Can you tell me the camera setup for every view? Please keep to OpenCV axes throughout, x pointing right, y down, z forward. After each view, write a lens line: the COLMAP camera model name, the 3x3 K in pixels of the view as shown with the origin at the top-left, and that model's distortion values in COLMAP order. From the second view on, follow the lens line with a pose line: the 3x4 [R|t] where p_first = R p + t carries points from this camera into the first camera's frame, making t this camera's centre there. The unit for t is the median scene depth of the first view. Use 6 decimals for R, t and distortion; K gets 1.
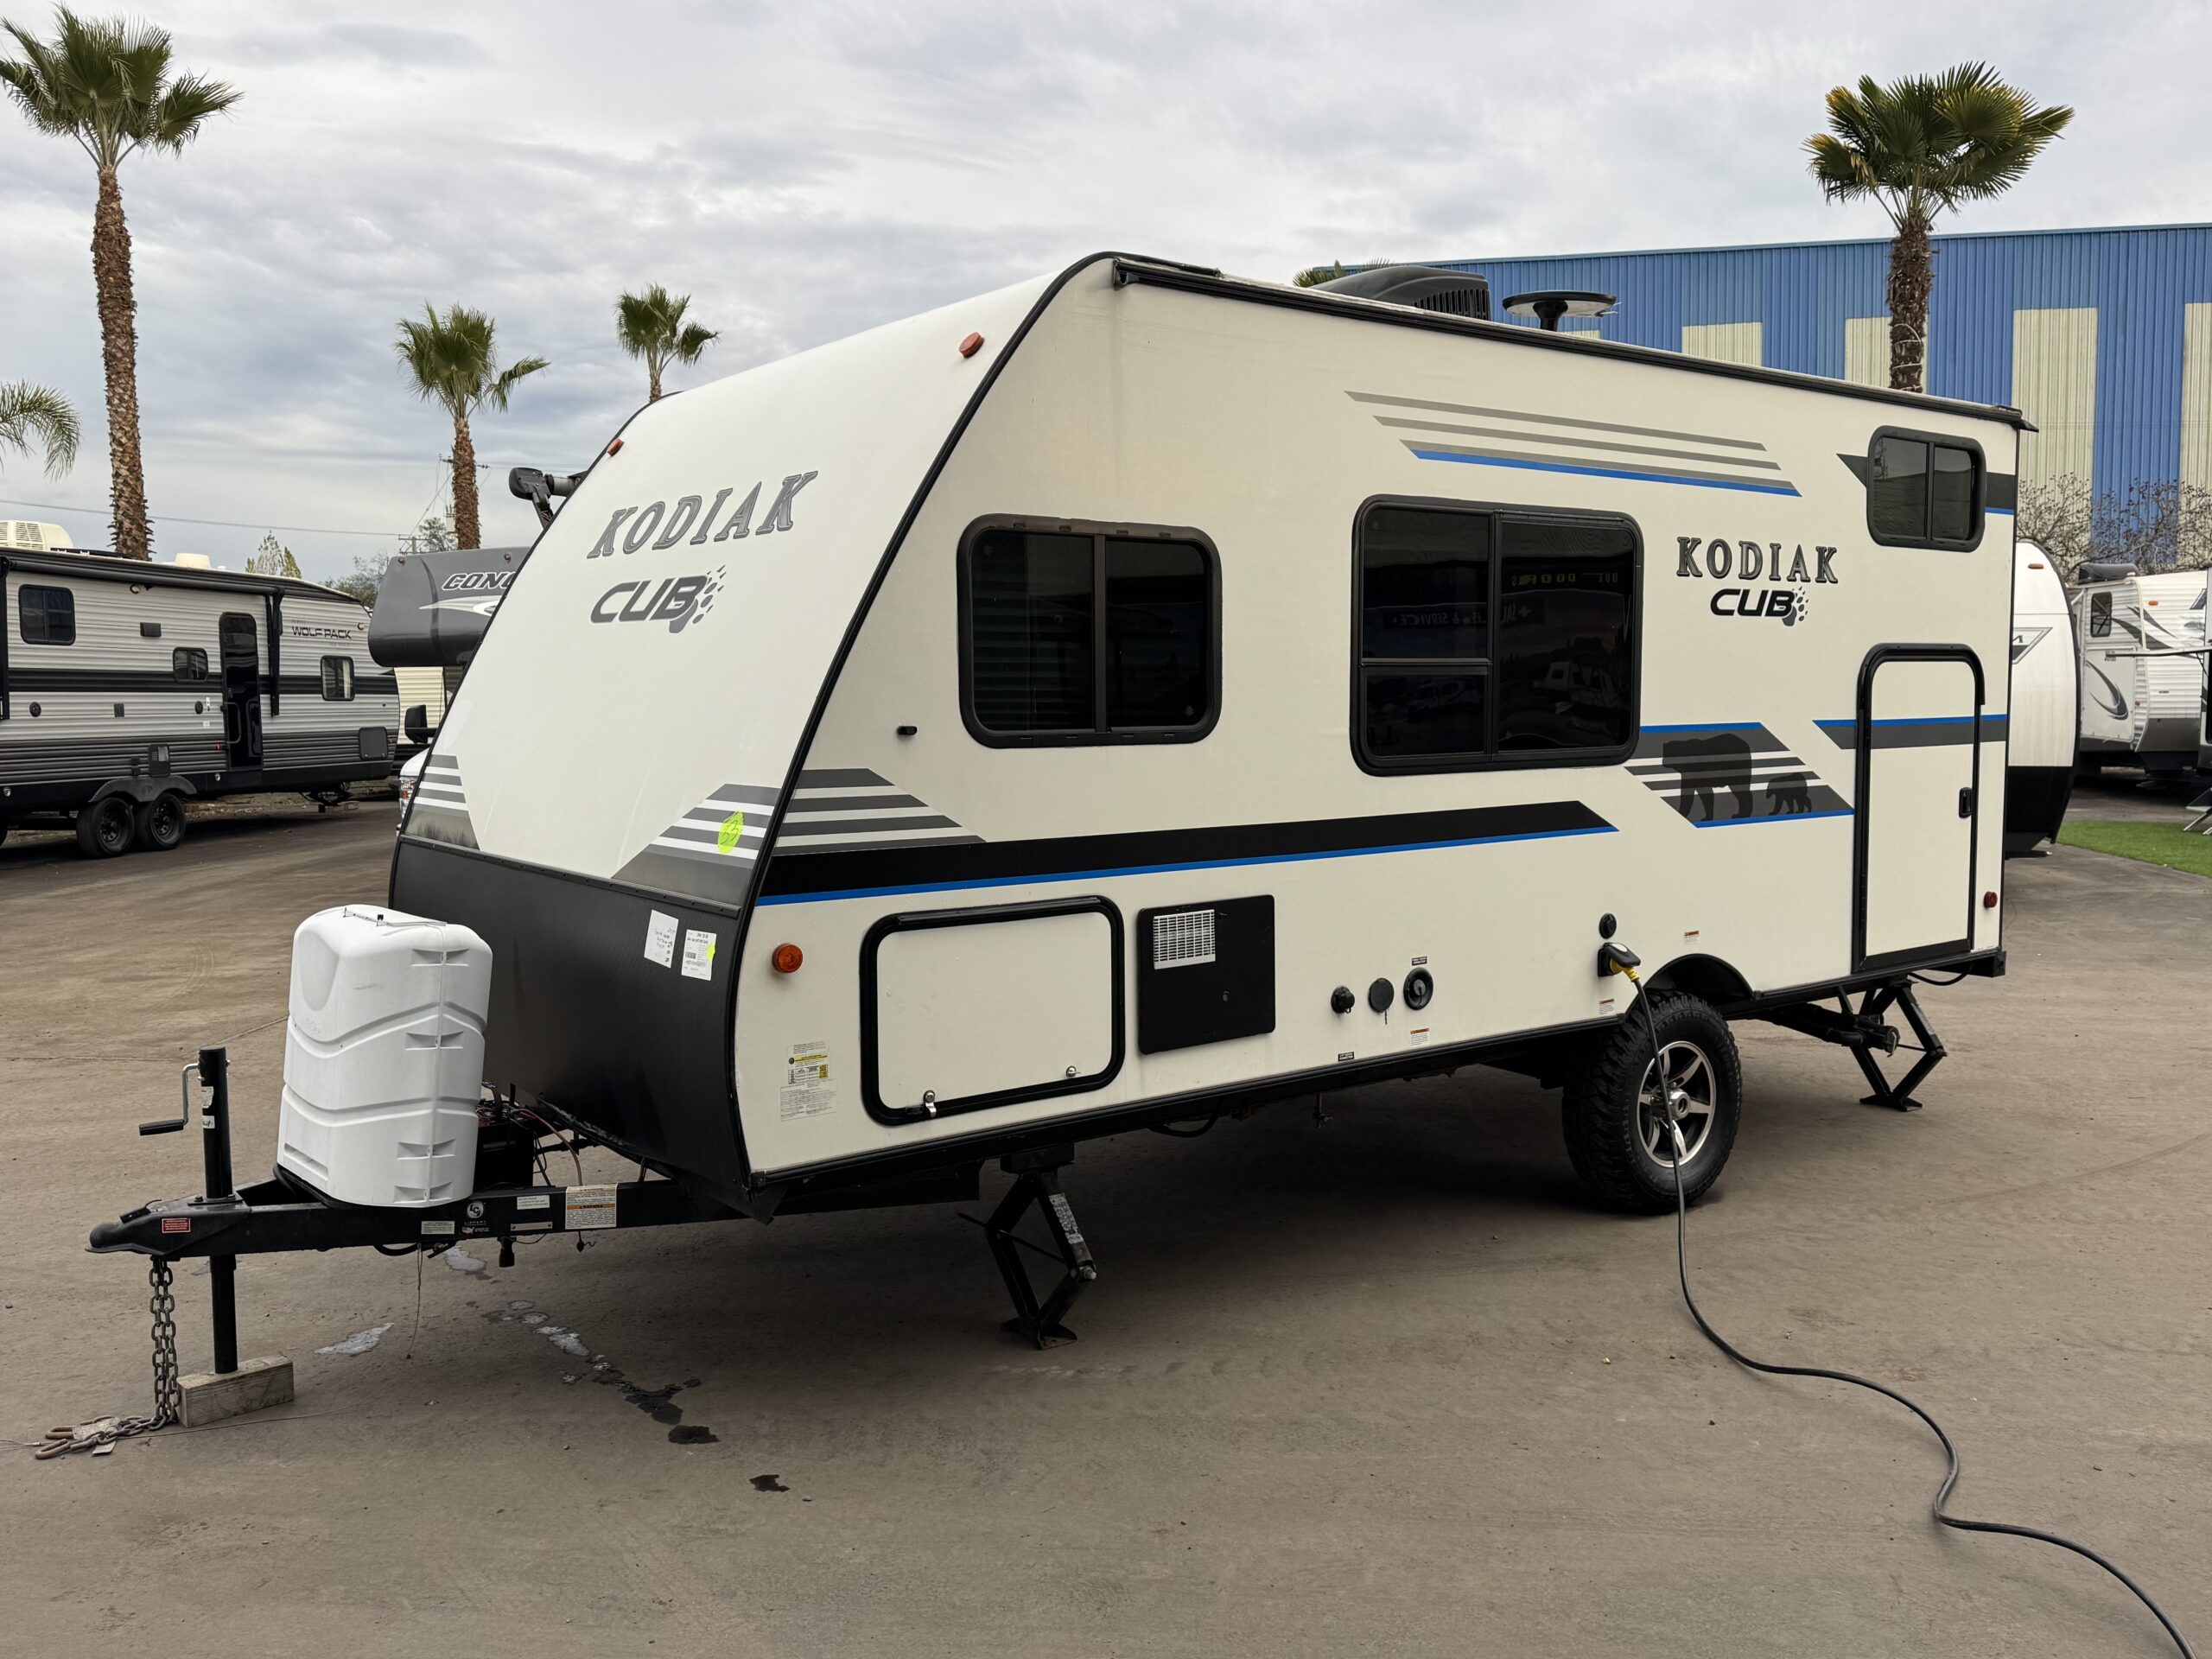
lens RADIAL K [[1792.2, 0, 1106.0], [0, 1792.2, 829.5], [0, 0, 1]] dist [0.275477, -0.434750]
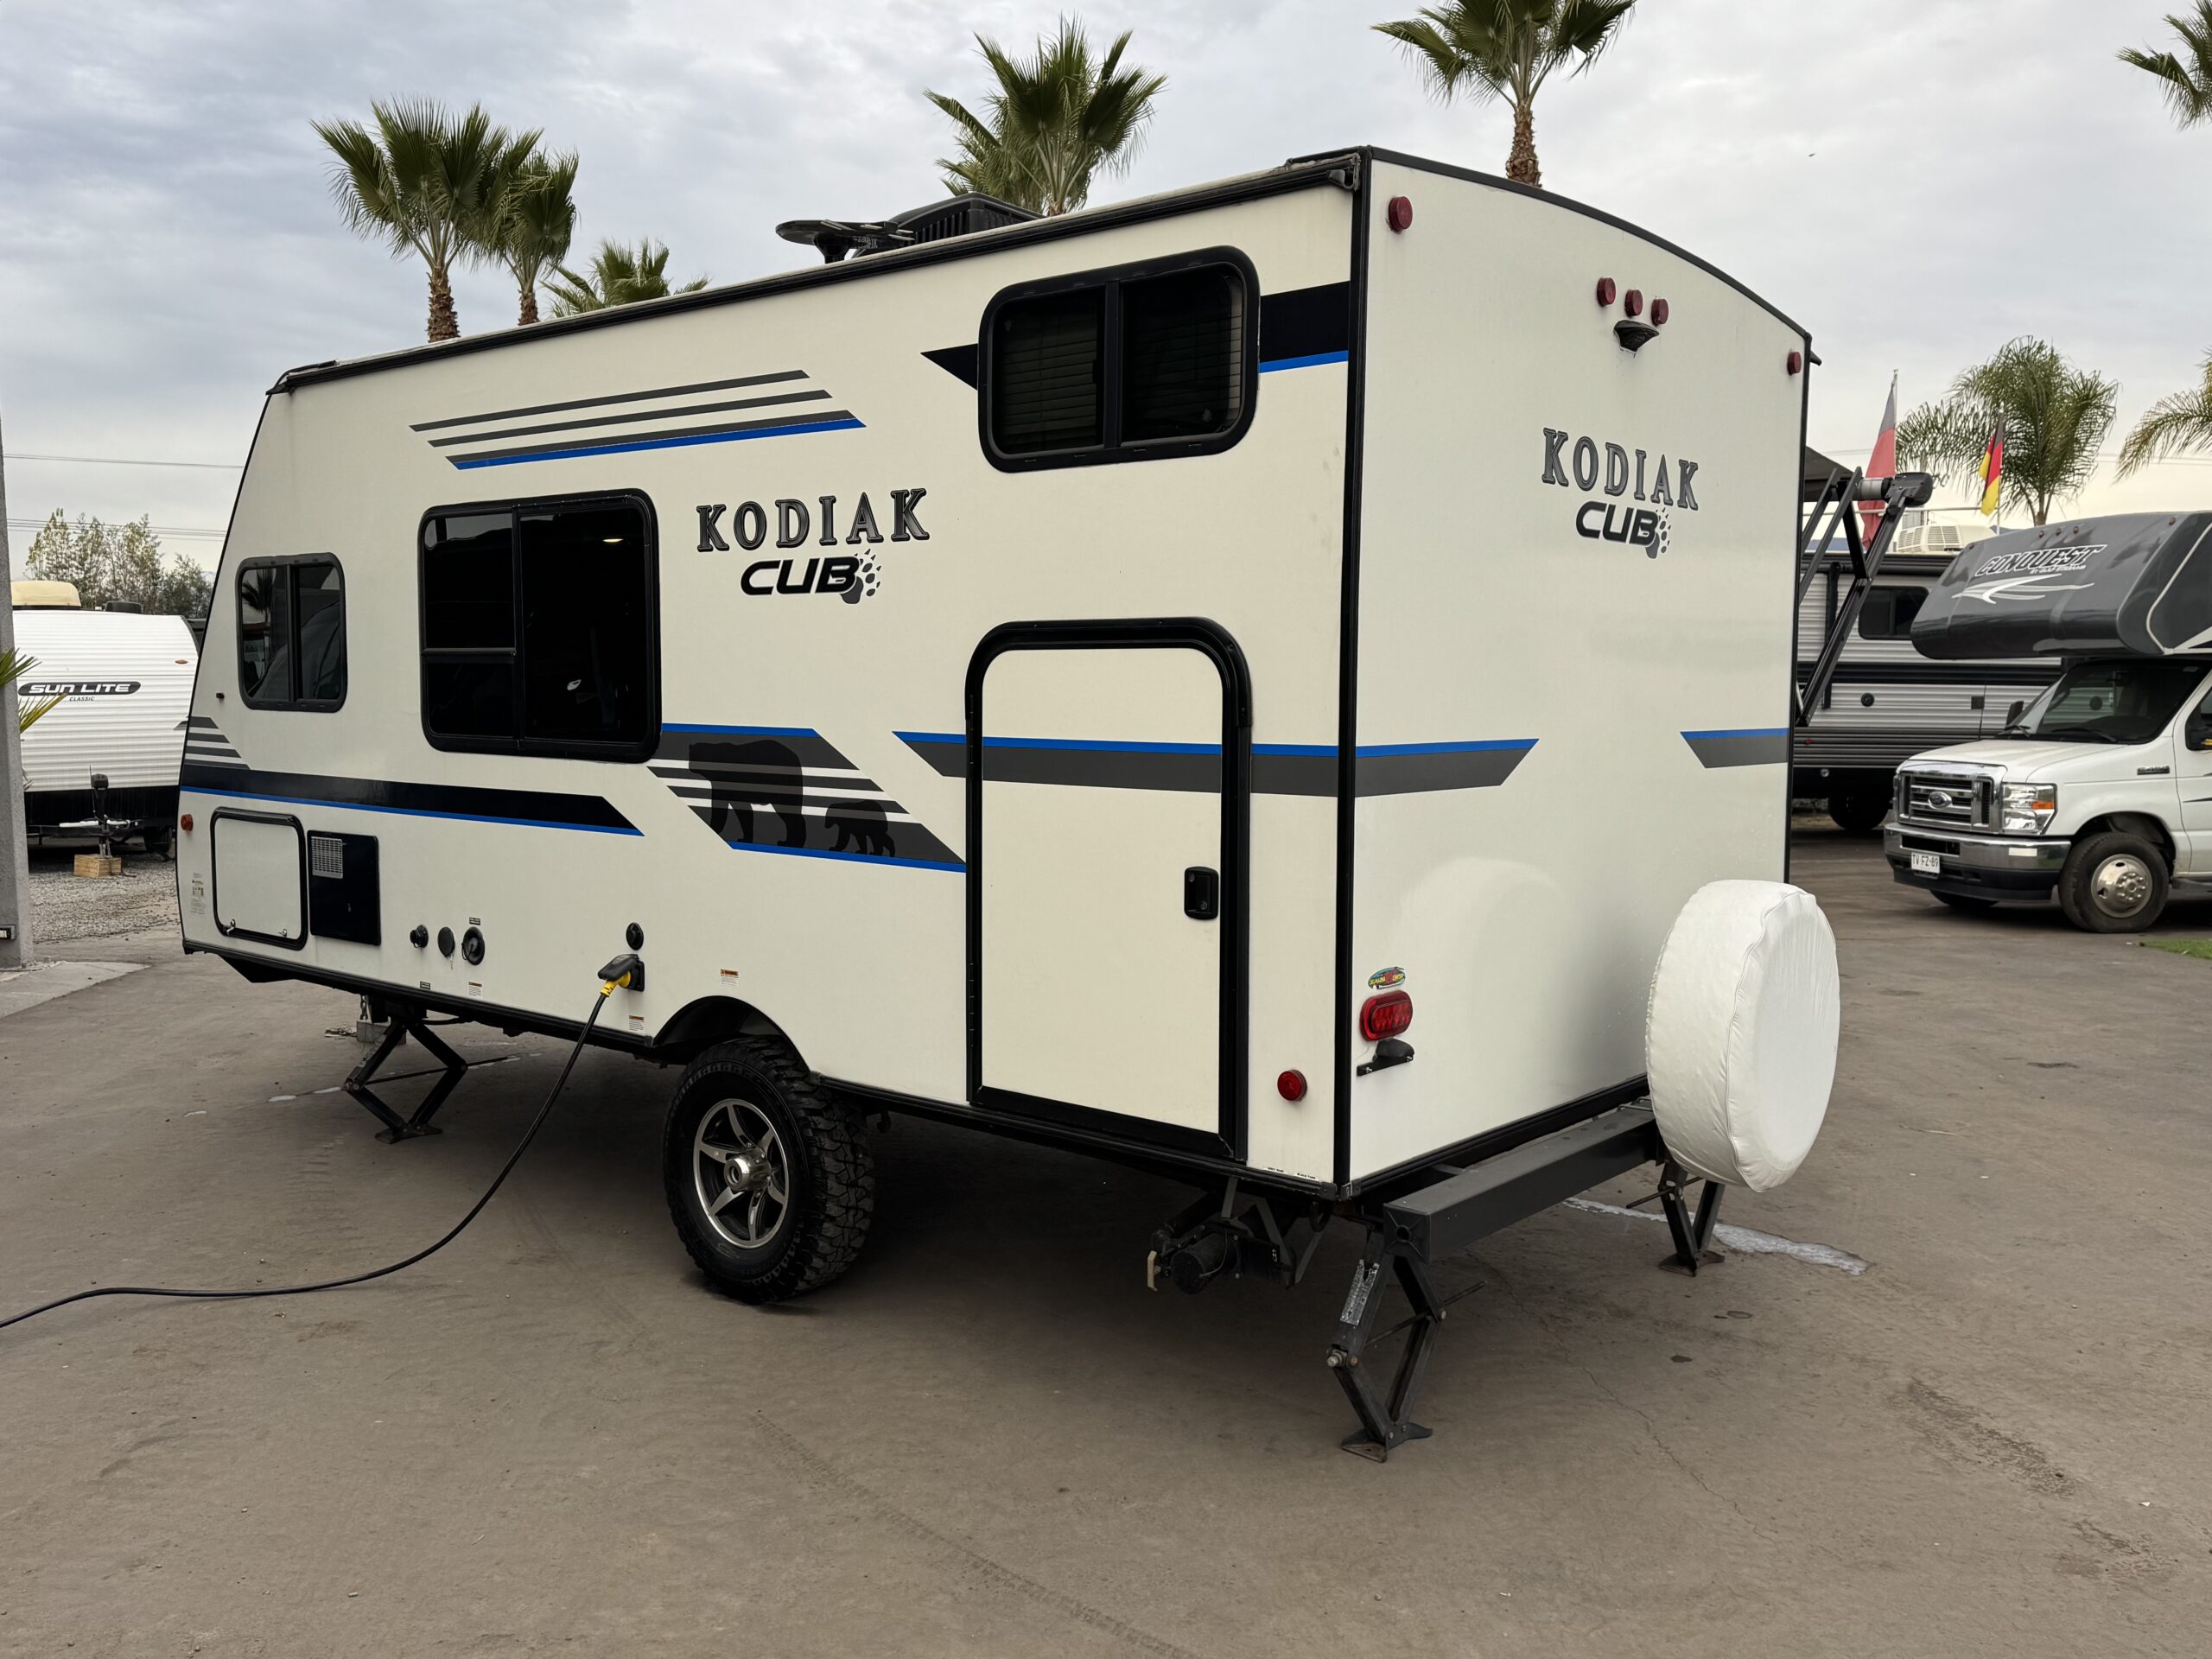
lens RADIAL K [[1792.2, 0, 1106.0], [0, 1792.2, 829.5], [0, 0, 1]] dist [0.275477, -0.434750]
pose [[0.176188, 0.085807, -0.980609, 1.149672], [-0.081957, 0.994013, 0.072254, -0.082563], [0.980939, 0.067638, 0.182166, 1.000839]]
